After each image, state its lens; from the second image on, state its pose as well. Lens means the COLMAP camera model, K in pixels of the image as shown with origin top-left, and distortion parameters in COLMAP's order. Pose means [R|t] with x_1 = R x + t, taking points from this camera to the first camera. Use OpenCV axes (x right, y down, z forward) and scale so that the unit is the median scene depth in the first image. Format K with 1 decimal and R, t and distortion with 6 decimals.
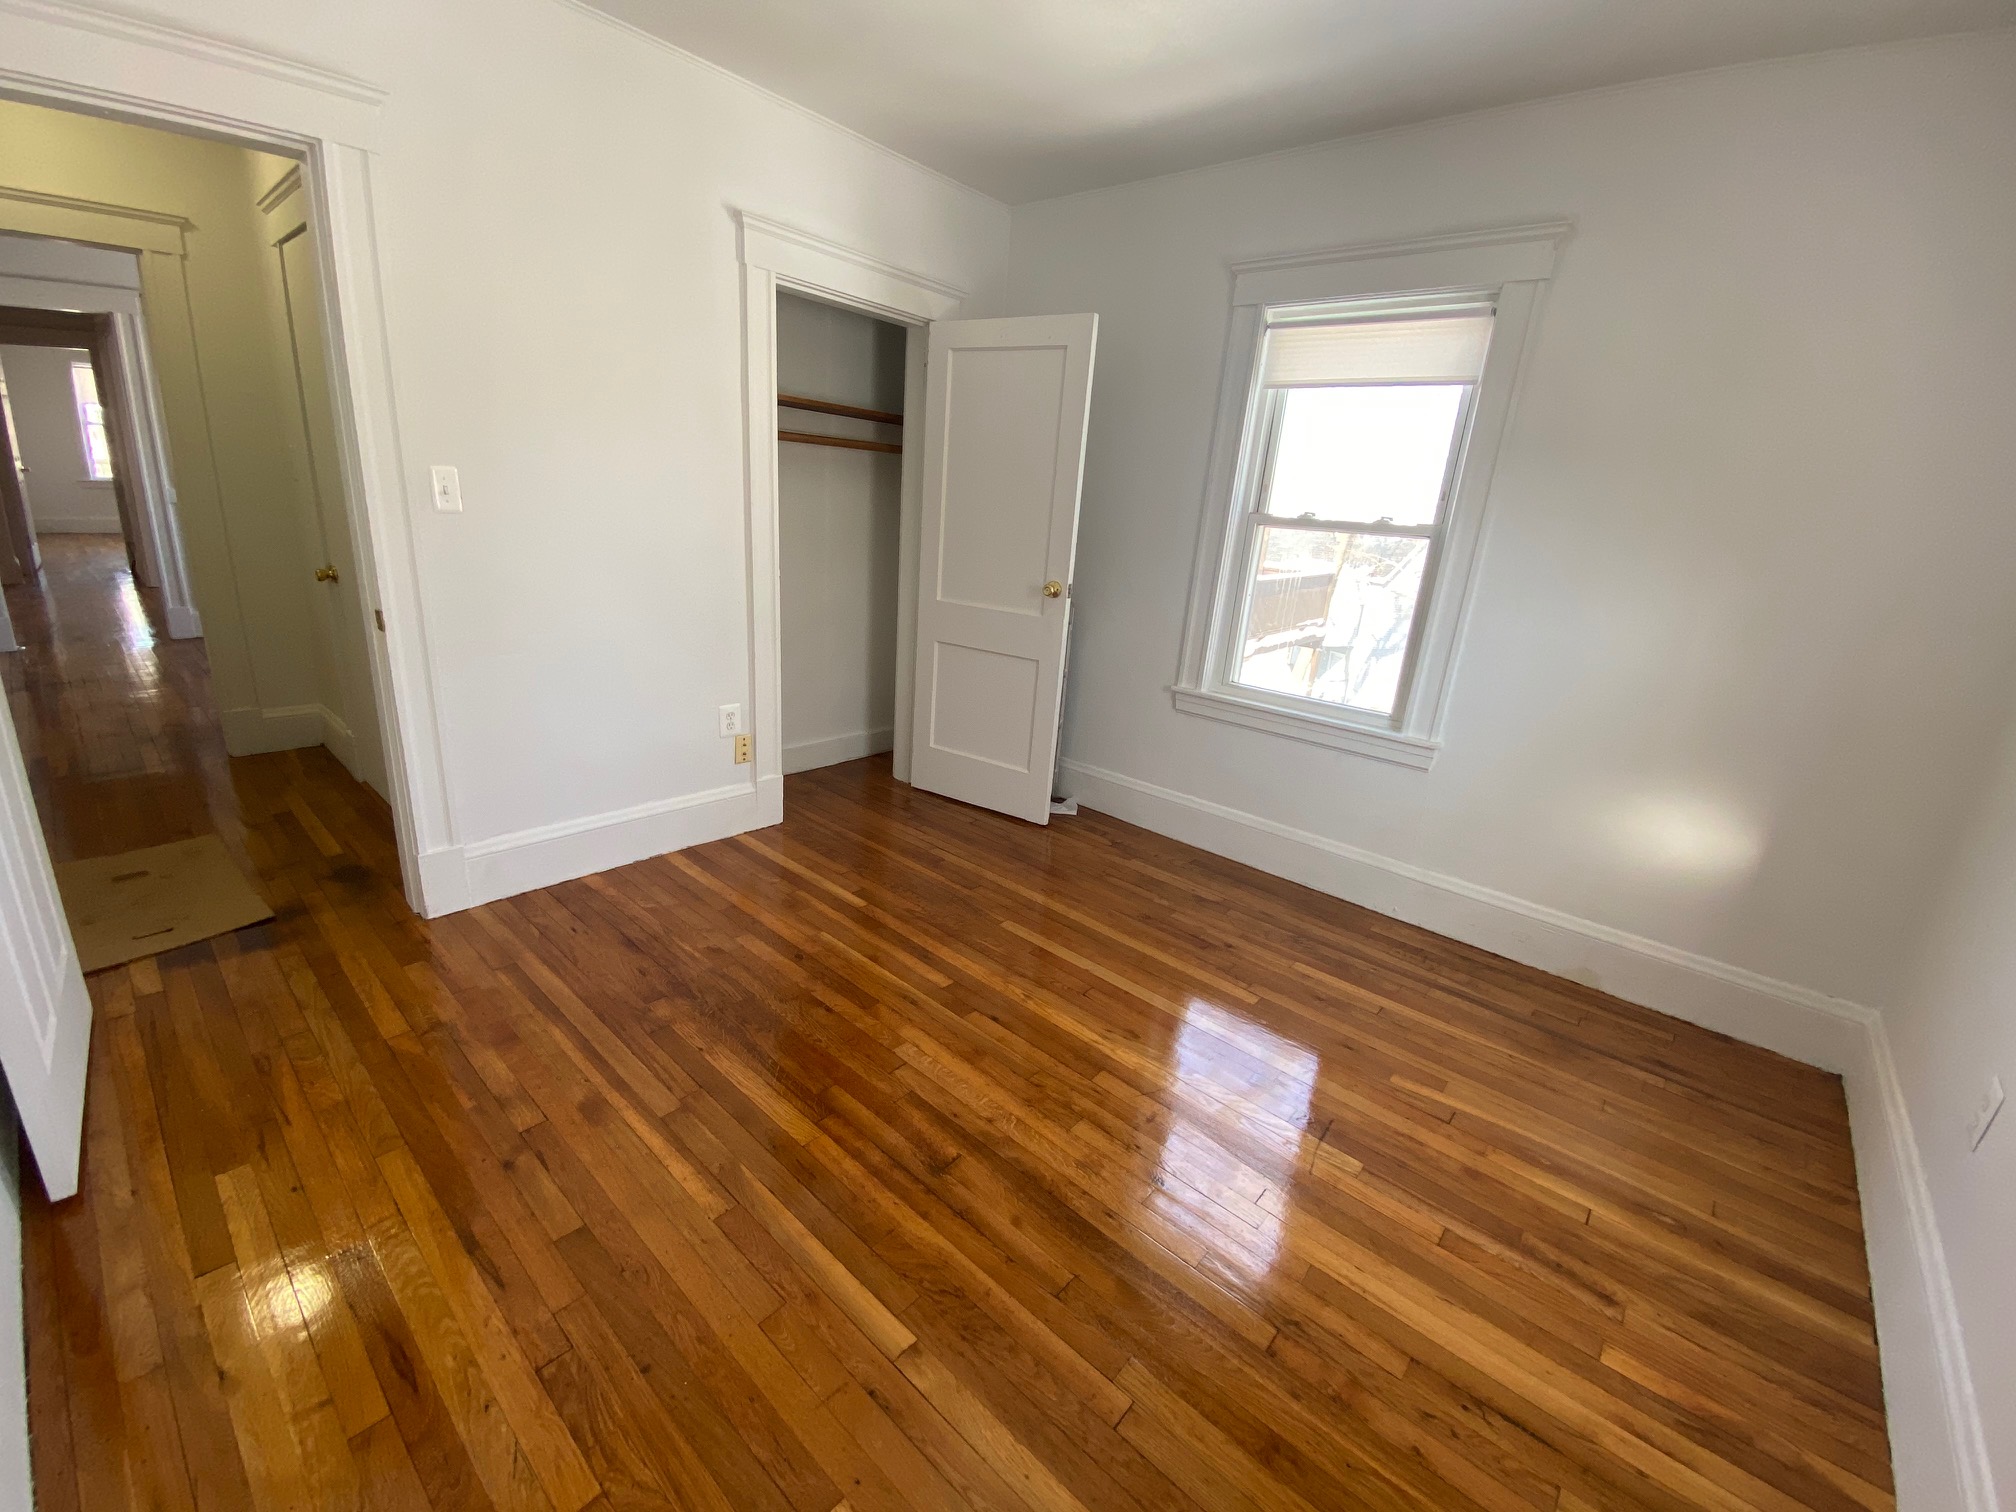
lens RADIAL K [[825.1, 0, 1011.5], [0, 825.1, 739.8], [0, 0, 1]] dist [0.001116, -0.012638]
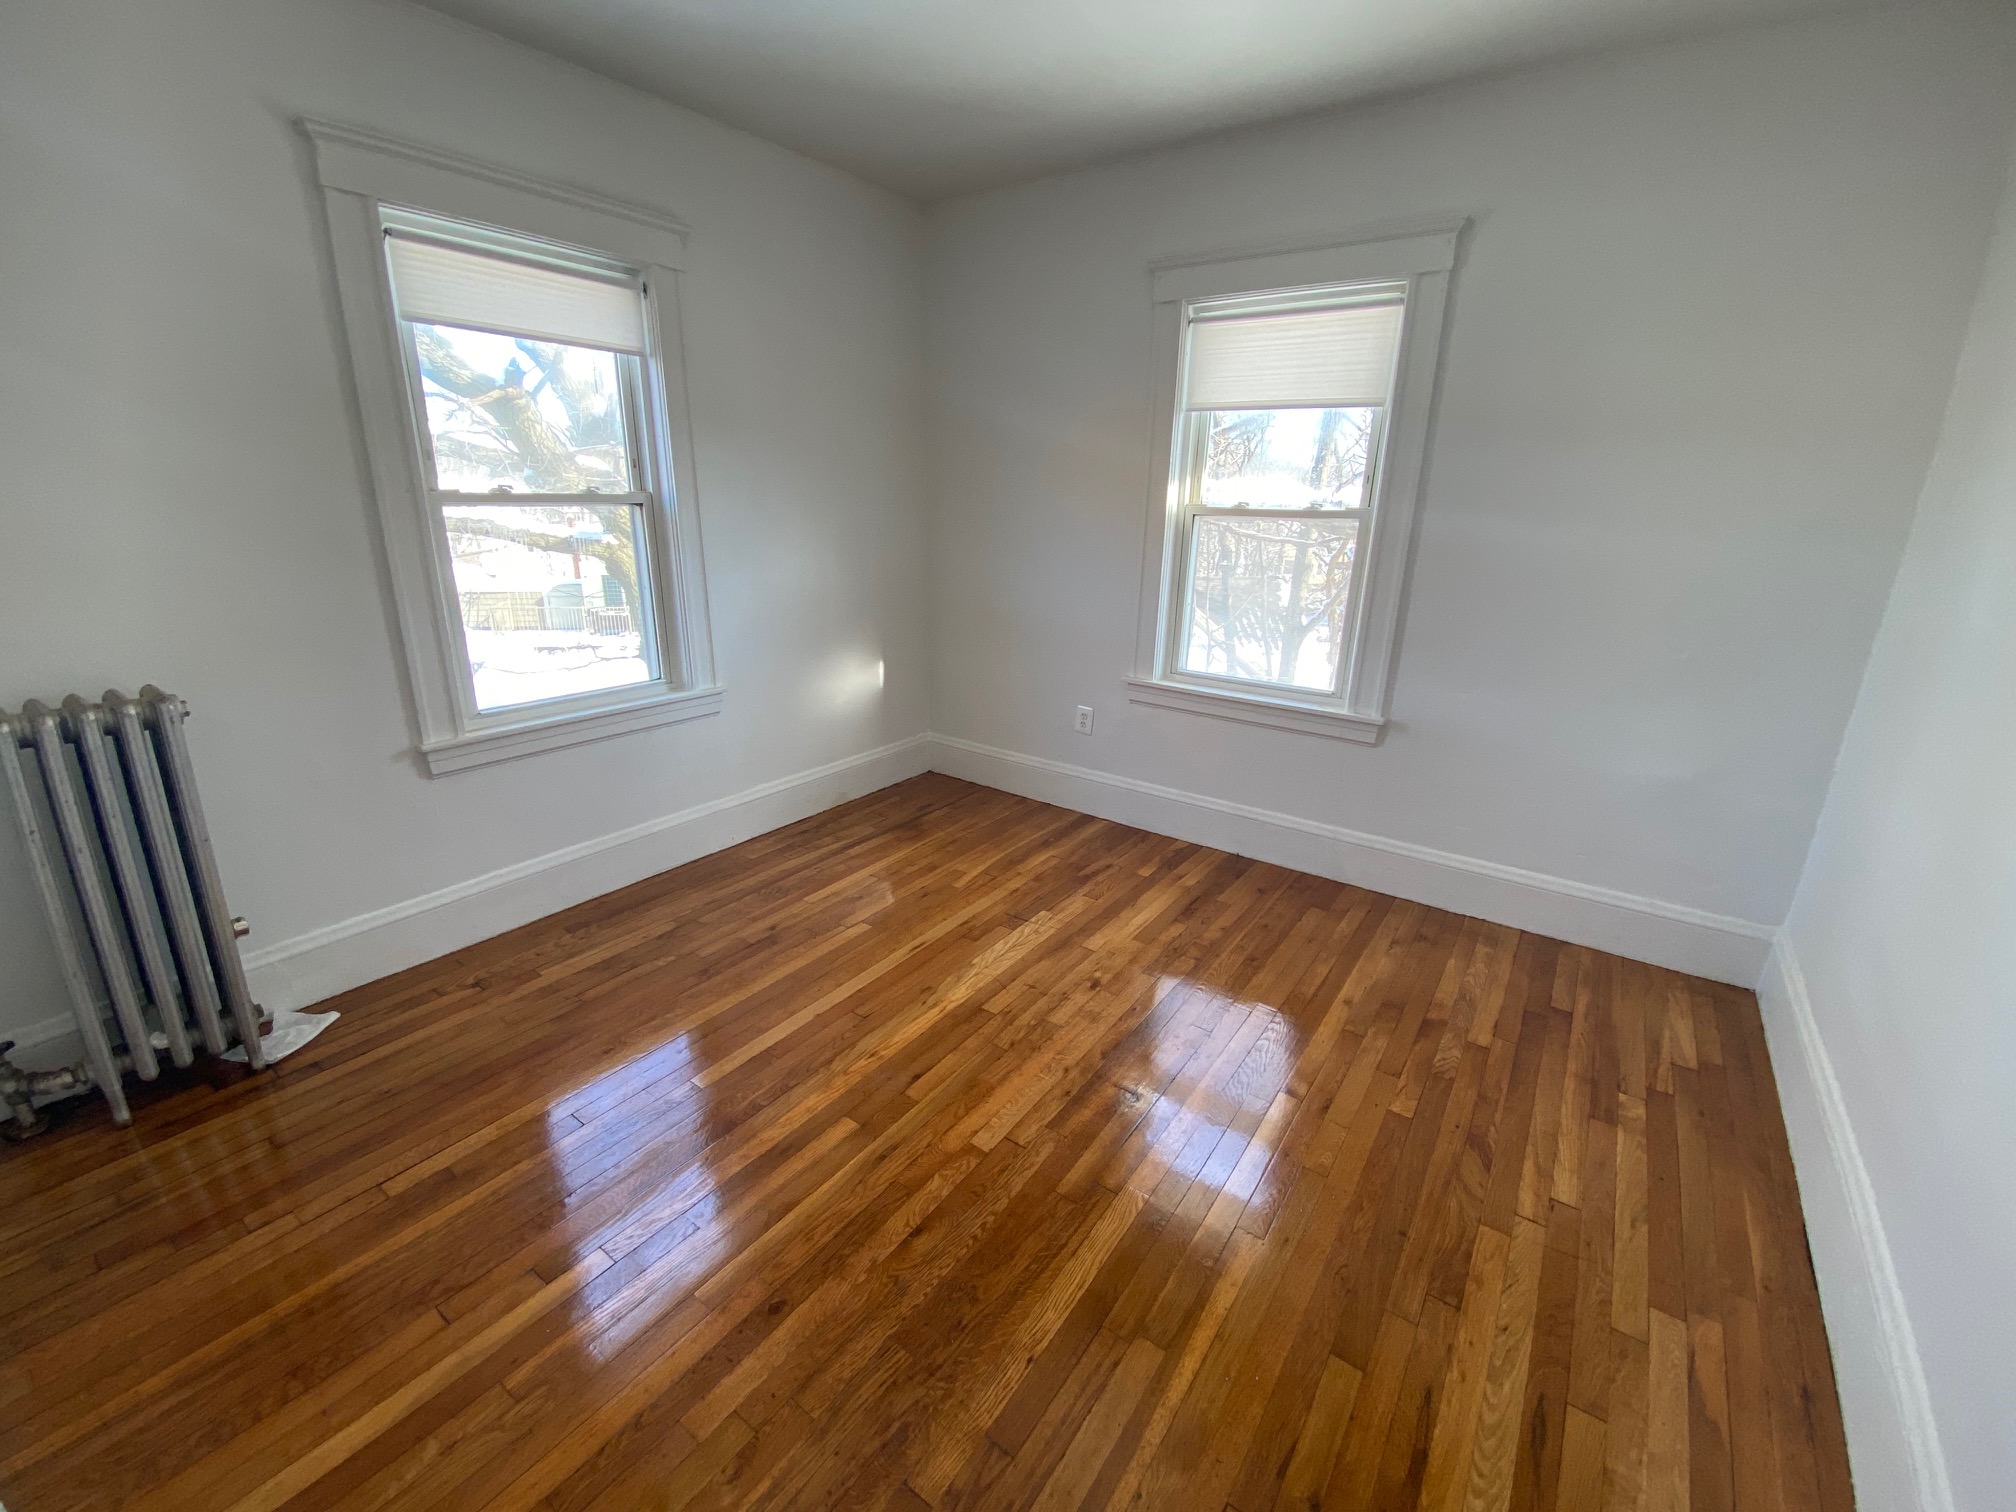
lens RADIAL K [[825.1, 0, 1002.4], [0, 825.1, 744.8], [0, 0, 1]] dist [0.001116, -0.012638]
pose [[-0.091216, -0.365888, 0.926178, -0.782565], [0.255997, 0.890184, 0.376880, -0.329563], [-0.962364, 0.271476, 0.012467, 0.832651]]
